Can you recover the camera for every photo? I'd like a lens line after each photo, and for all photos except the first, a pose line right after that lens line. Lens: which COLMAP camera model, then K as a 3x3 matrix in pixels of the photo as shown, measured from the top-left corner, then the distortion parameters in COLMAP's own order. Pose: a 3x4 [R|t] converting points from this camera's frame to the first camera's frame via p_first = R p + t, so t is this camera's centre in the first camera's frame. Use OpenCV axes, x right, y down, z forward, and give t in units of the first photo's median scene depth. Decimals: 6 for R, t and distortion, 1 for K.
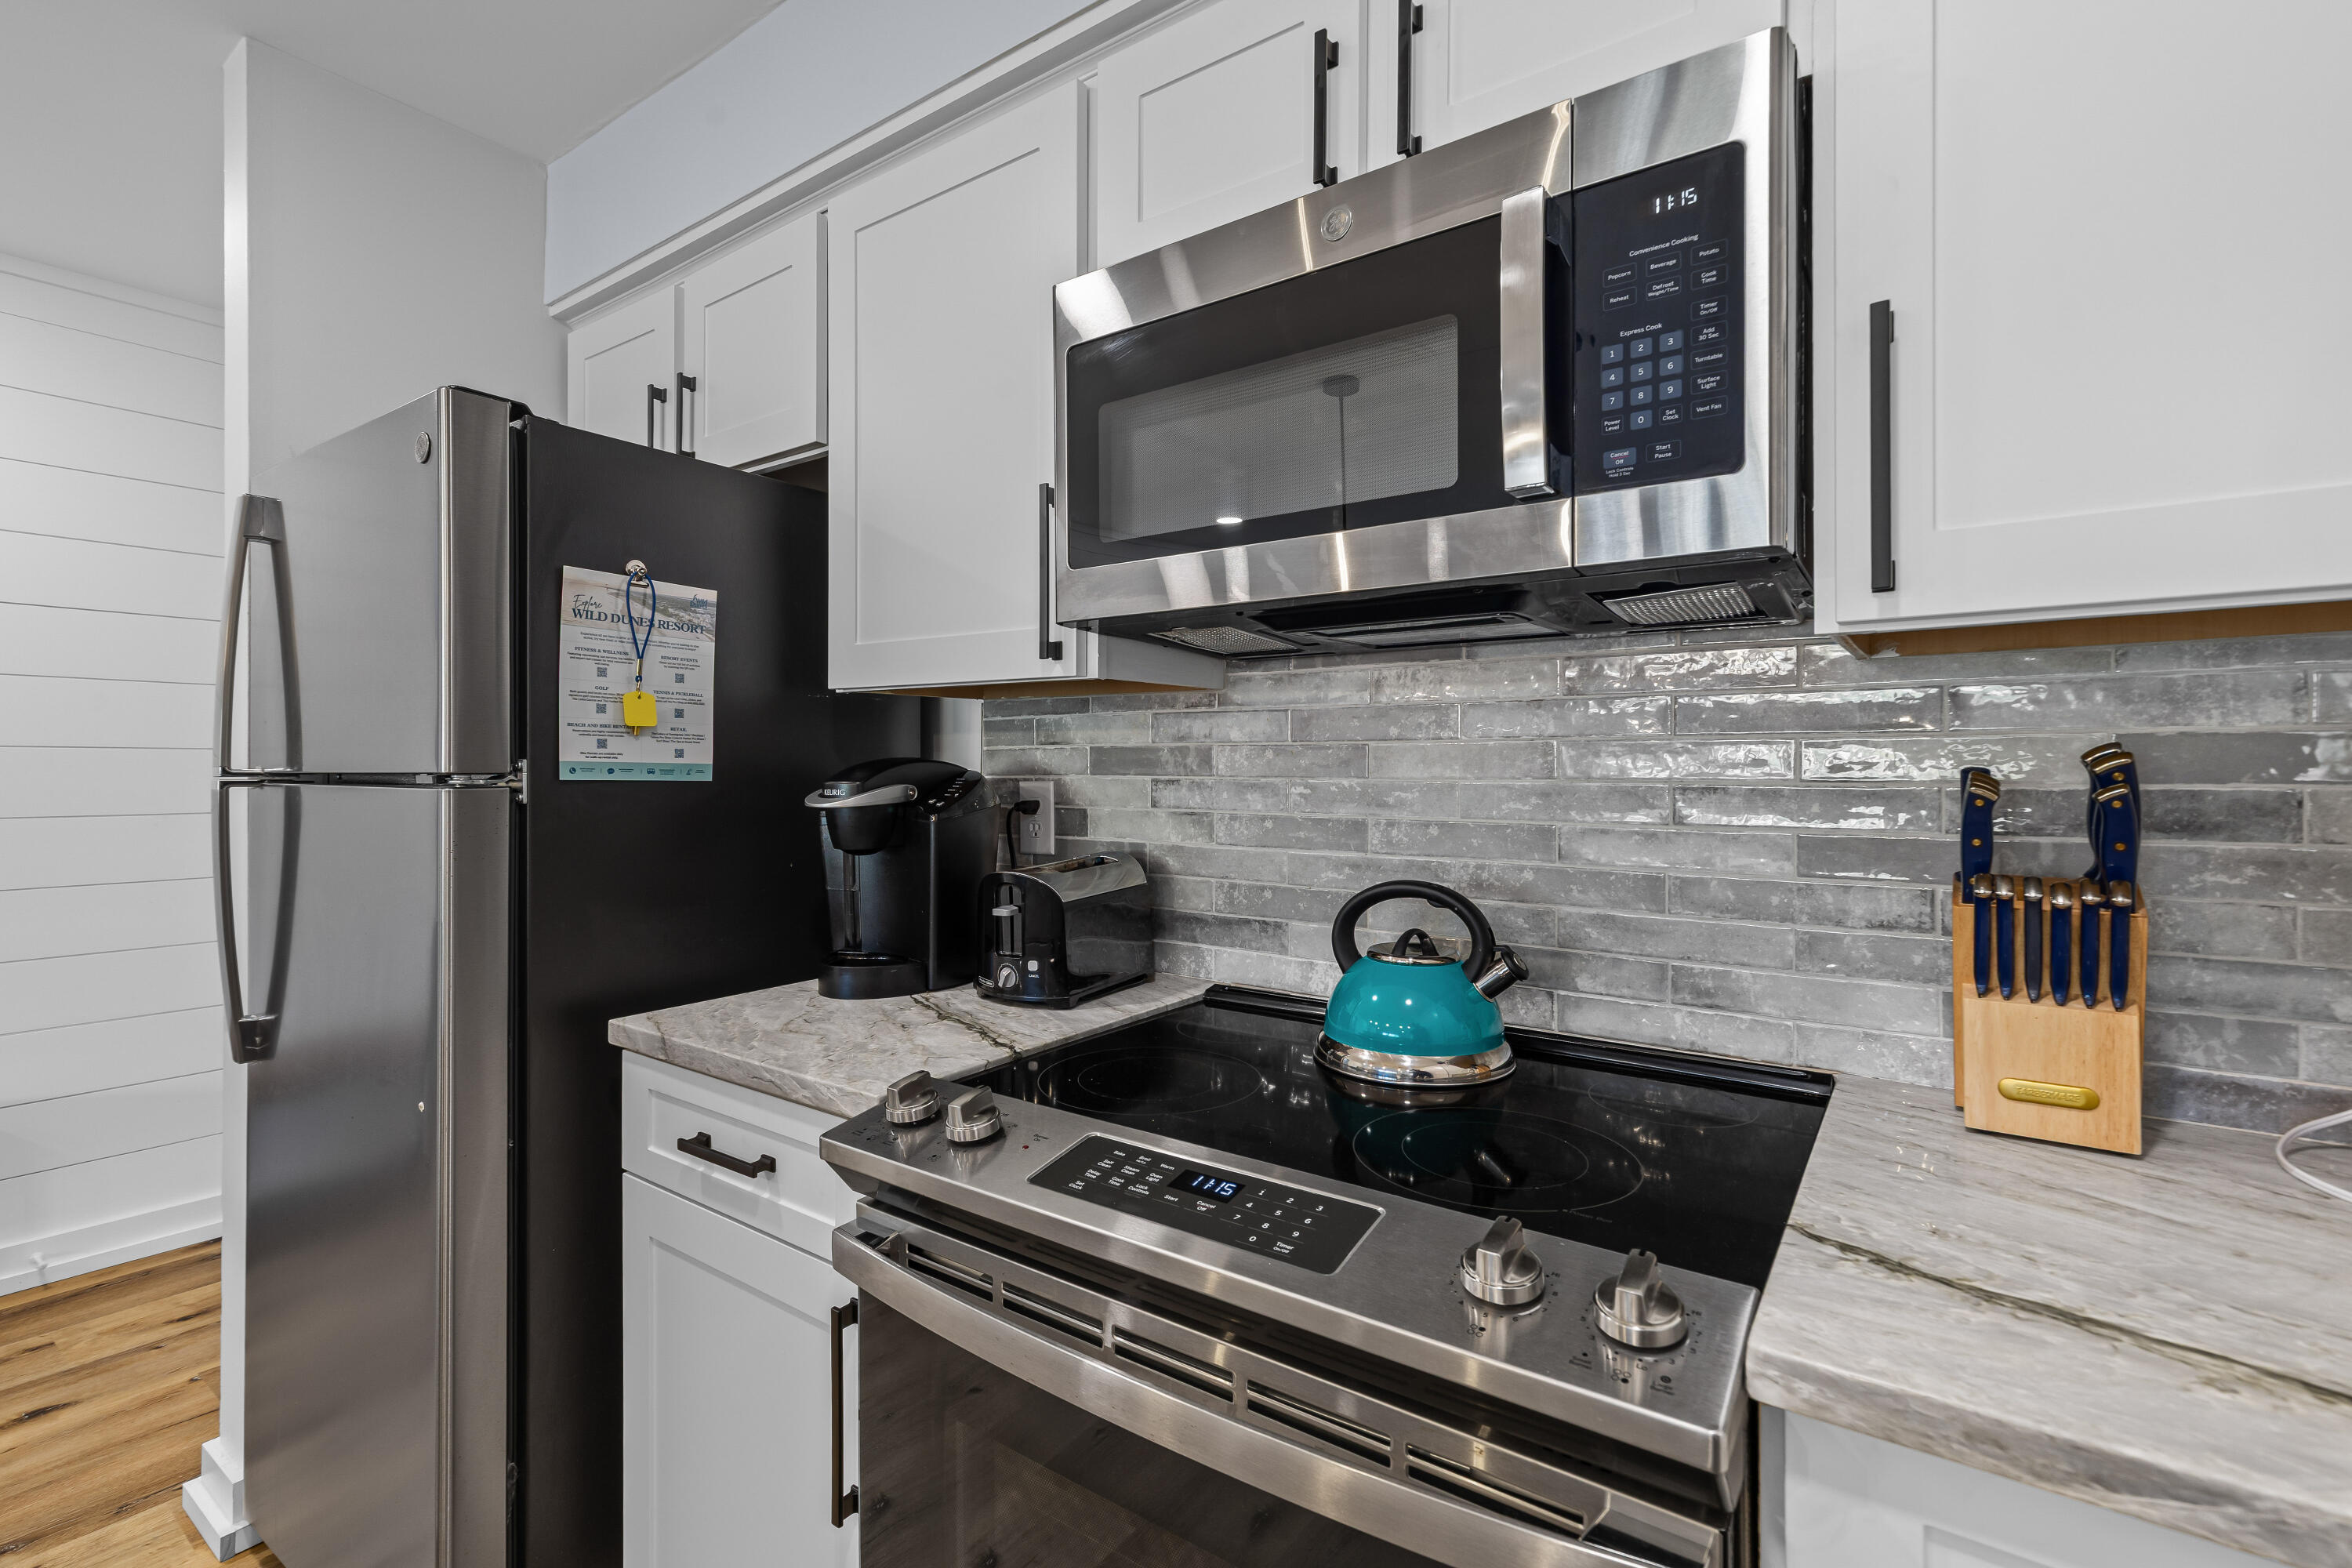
lens RADIAL K [[1068.5, 0, 1172.3], [0, 1068.5, 772.2], [0, 0, 1]] dist [-0.000189, -0.000044]
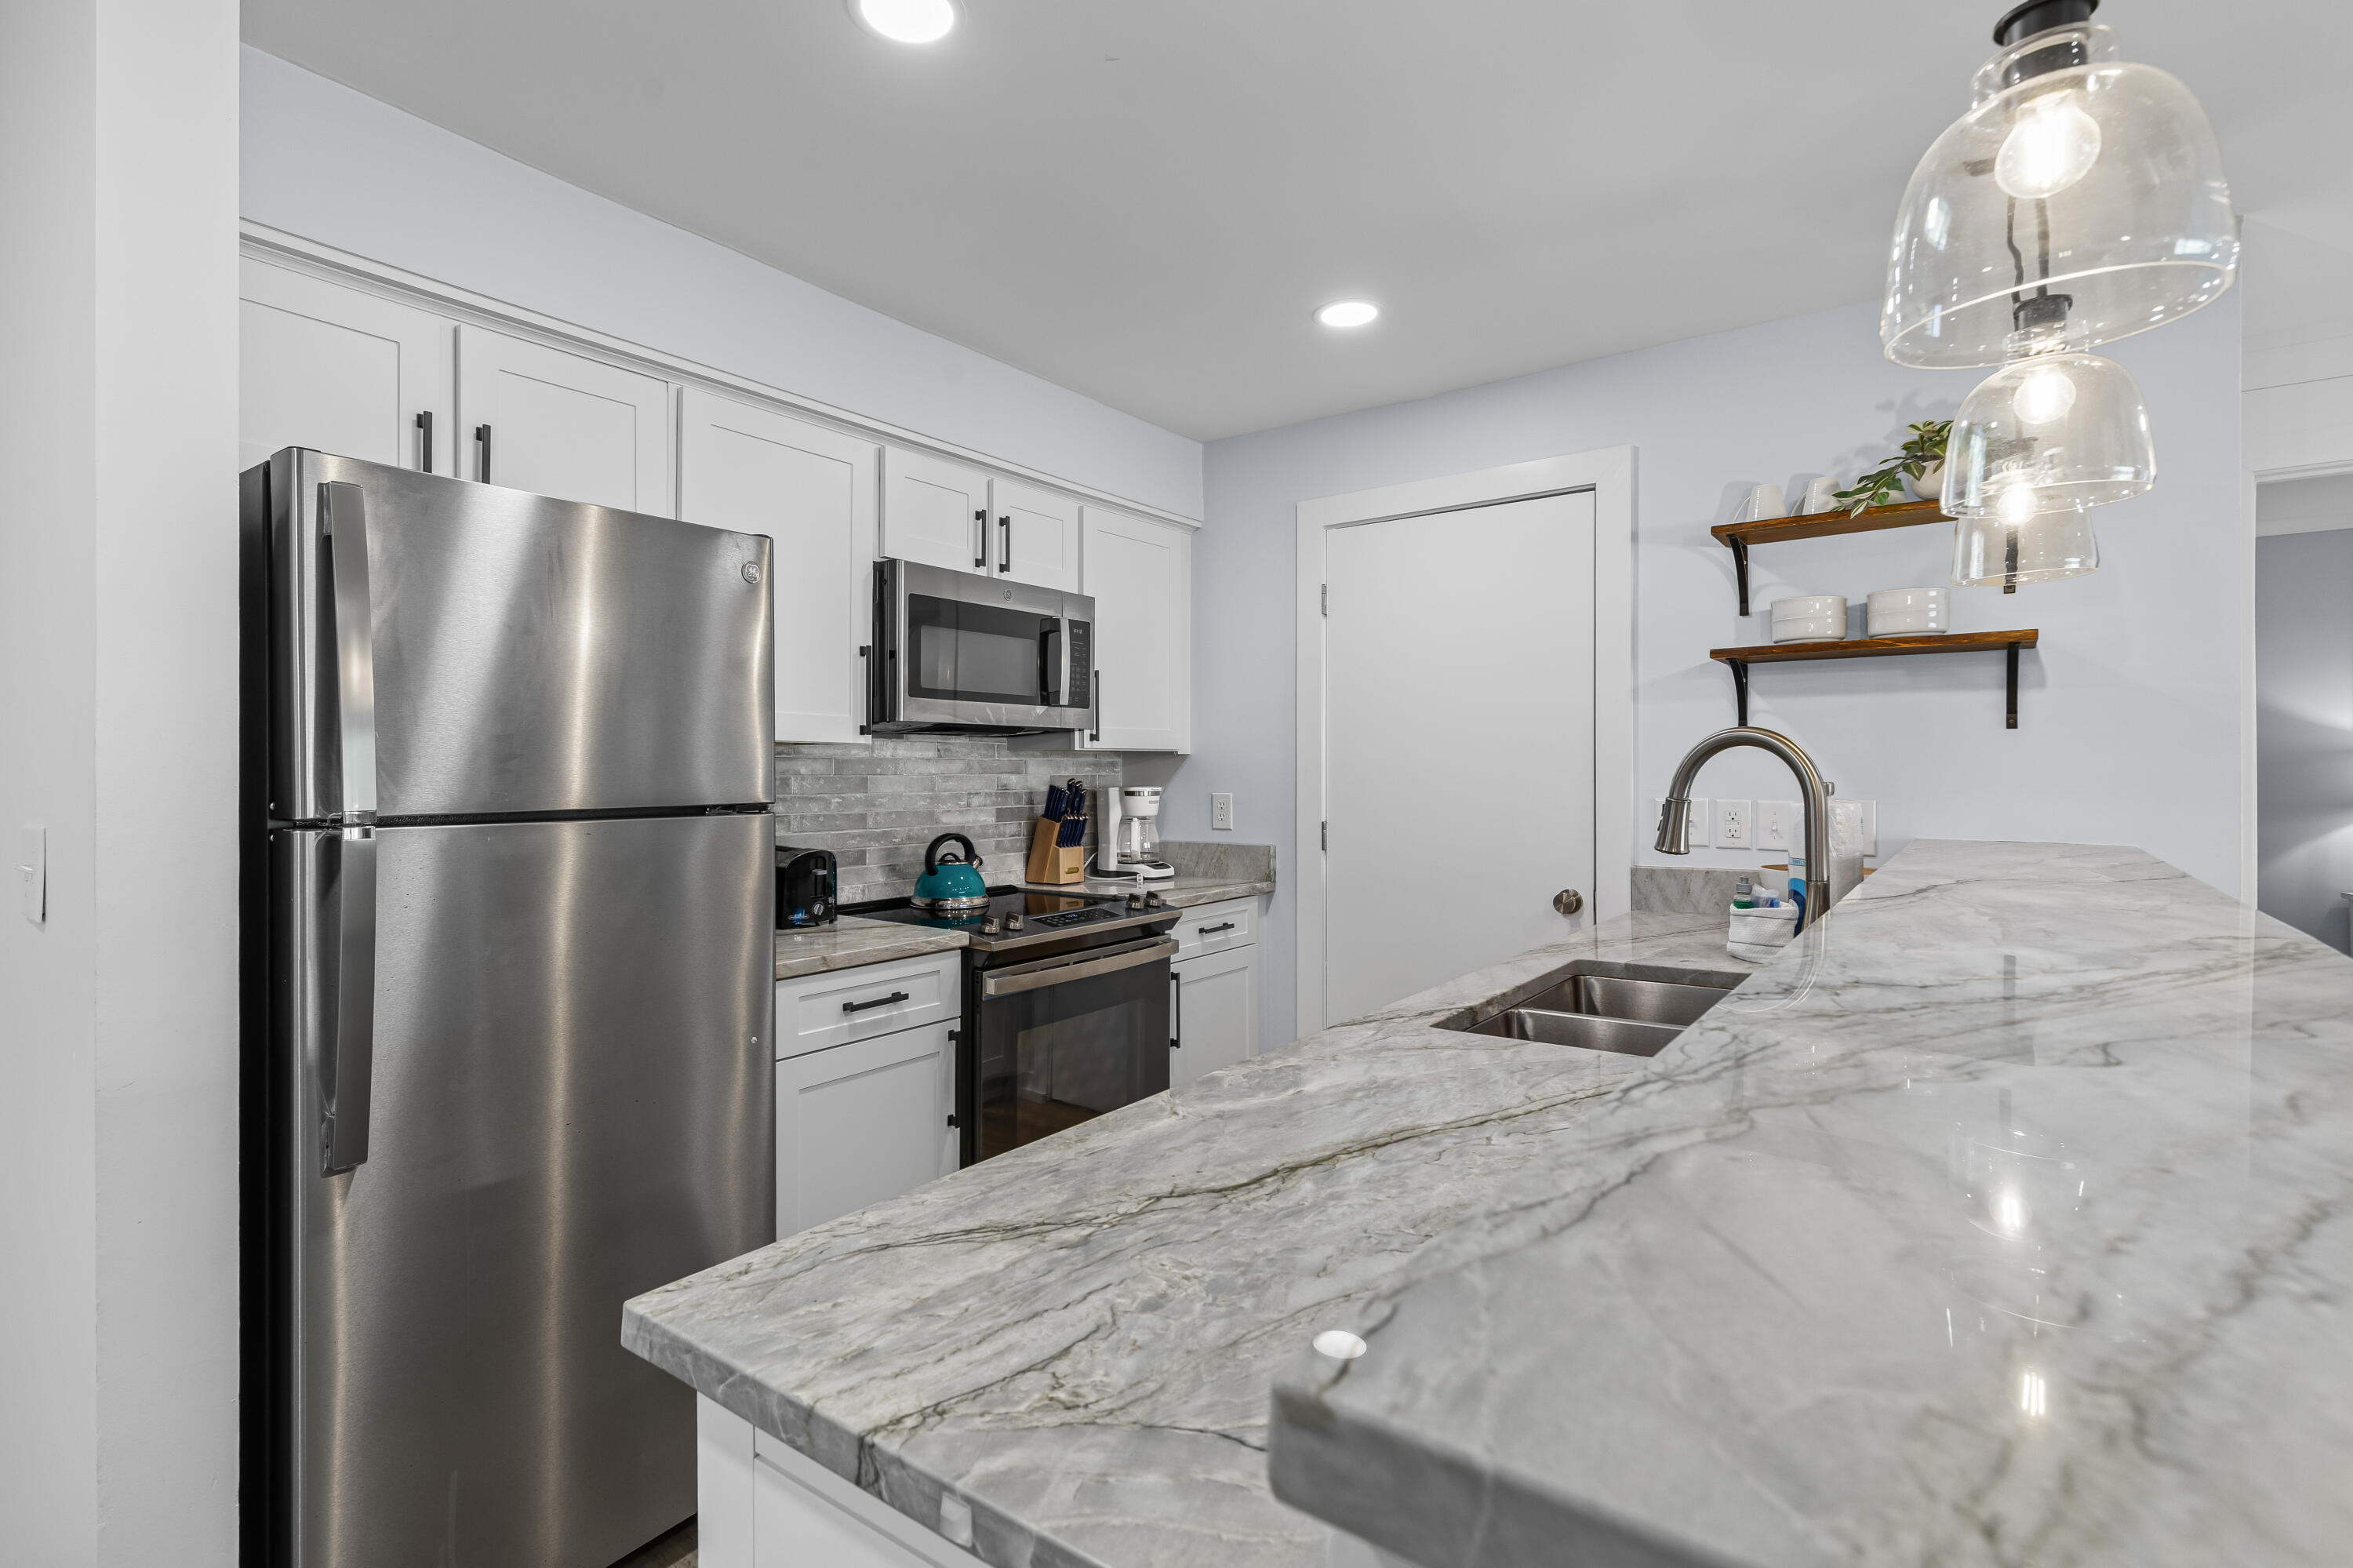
lens RADIAL K [[1069.0, 0, 1176.8], [0, 1069.0, 777.3], [0, 0, 1]] dist [-0.000189, -0.000044]
pose [[0.001487, -0.004167, 0.999990, -1.916363], [0.005377, 0.999977, 0.004159, -0.031020], [-0.999984, 0.005371, 0.001509, 0.399670]]
